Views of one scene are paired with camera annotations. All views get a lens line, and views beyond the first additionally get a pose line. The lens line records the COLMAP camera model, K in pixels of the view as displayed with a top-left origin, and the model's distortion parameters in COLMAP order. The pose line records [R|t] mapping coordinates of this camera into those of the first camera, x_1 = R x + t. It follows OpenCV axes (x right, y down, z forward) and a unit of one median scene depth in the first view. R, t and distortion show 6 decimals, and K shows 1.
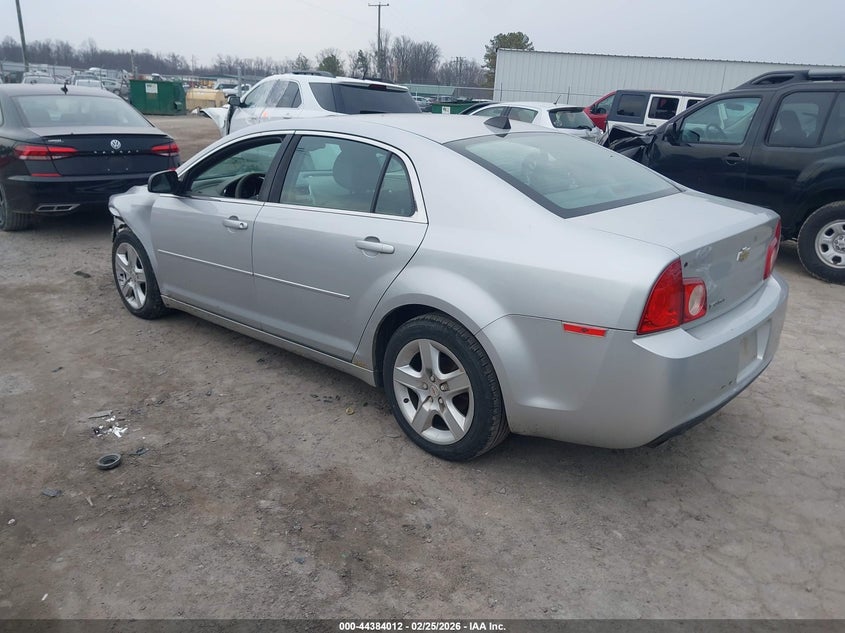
lens RADIAL K [[685.7, 0, 424.0], [0, 685.7, 314.5], [0, 0, 1]] dist [-0.000300, 0.005734]
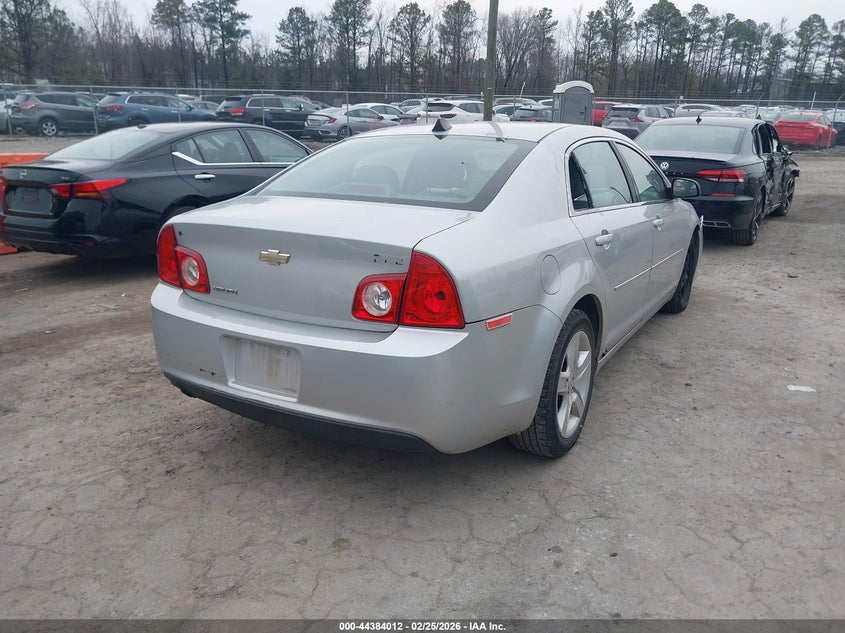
lens RADIAL K [[685.7, 0, 425.5], [0, 685.7, 316.8], [0, 0, 1]] dist [-0.000300, 0.005734]
pose [[0.185311, 0.237473, -0.953555, 1.225284], [-0.299074, 0.937958, 0.175467, -0.205375], [0.936063, 0.252667, 0.244836, 0.889201]]
